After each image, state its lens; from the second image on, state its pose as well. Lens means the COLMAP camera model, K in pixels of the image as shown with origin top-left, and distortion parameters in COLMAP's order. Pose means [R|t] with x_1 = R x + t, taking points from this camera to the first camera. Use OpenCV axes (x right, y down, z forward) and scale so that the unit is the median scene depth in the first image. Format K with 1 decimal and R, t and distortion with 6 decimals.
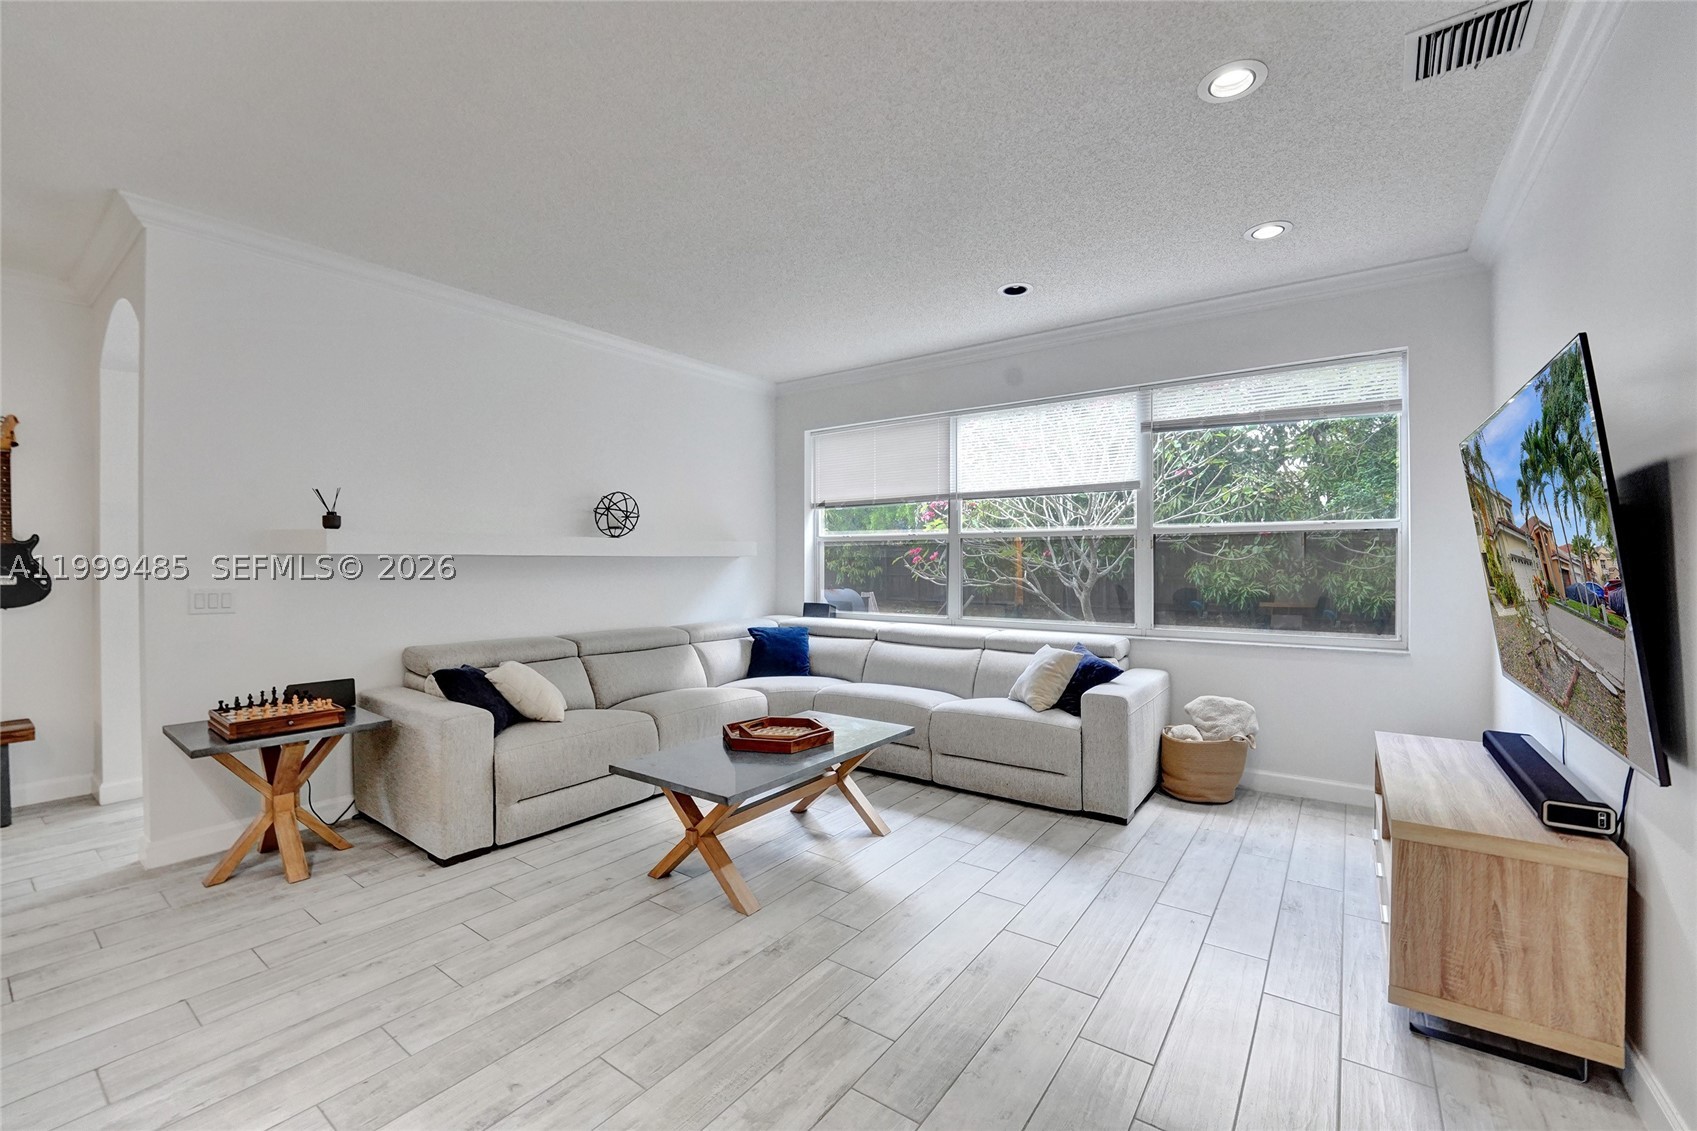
lens RADIAL K [[695.0, 0, 855.3], [0, 695.0, 565.9], [0, 0, 1]] dist [-0.027957, 0.003169]
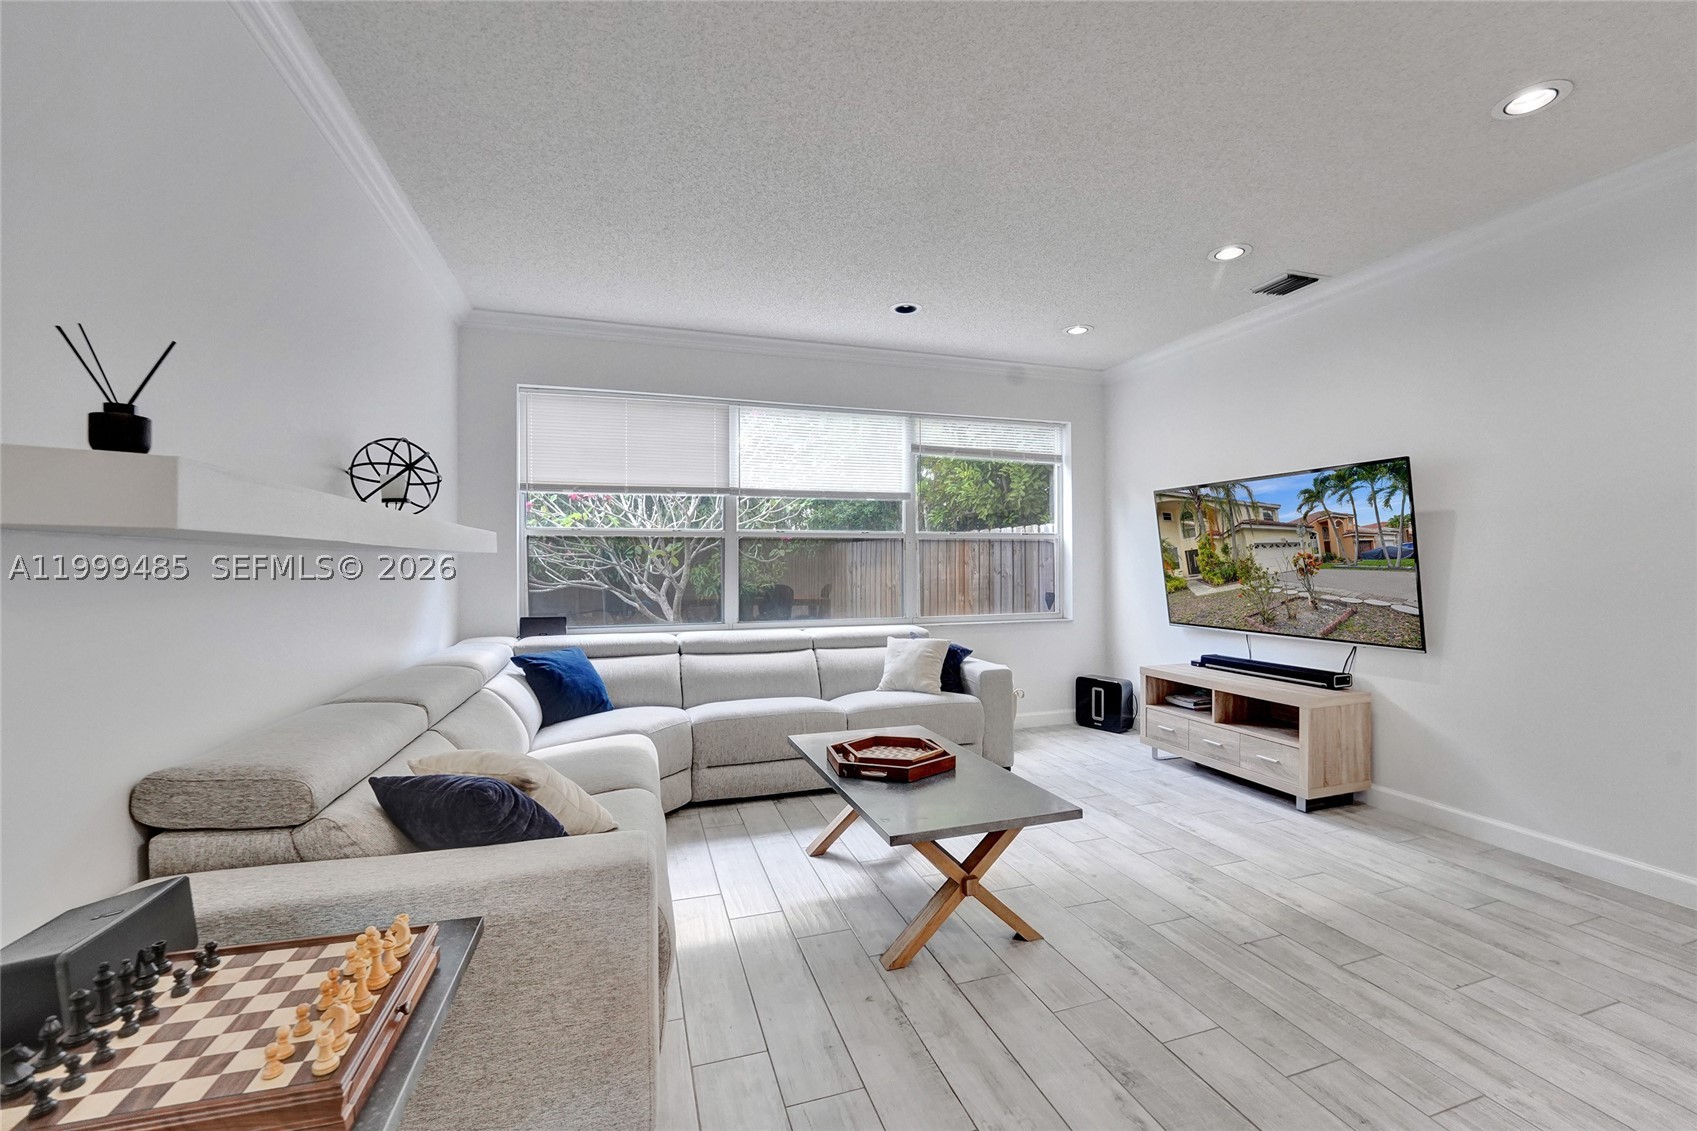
lens RADIAL K [[695.0, 0, 852.3], [0, 695.0, 568.9], [0, 0, 1]] dist [-0.027957, 0.003169]
pose [[0.590506, -0.005995, 0.807011, -0.727836], [0.006314, 0.999976, 0.002807, 0.003409], [-0.807009, 0.003438, 0.590530, 0.454896]]
